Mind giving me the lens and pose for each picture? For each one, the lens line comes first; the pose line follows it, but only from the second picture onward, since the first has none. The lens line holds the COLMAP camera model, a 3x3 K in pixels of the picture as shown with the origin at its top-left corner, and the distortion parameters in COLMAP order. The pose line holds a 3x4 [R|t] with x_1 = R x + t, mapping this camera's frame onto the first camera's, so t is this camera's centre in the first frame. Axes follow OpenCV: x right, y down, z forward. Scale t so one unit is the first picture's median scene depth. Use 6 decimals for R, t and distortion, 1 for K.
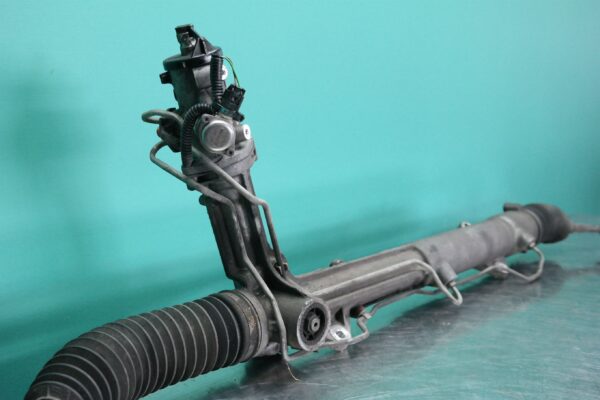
lens RADIAL K [[714.9, 0, 301.4], [0, 714.9, 202.1], [0, 0, 1]] dist [-0.154333, 0.000000]
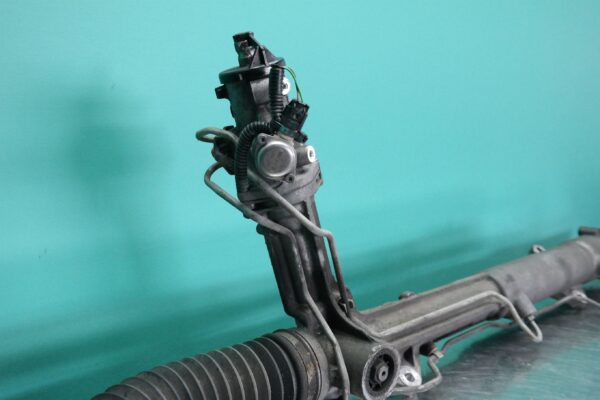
lens RADIAL K [[574.8, 0, 277.3], [0, 574.8, 200.7], [0, 0, 1]] dist [-0.030675, 0.000000]
pose [[0.988683, 0.025305, -0.147872, -0.010425], [-0.025632, 0.999671, -0.000302, -0.037958], [0.147815, 0.004089, 0.989007, 0.278364]]
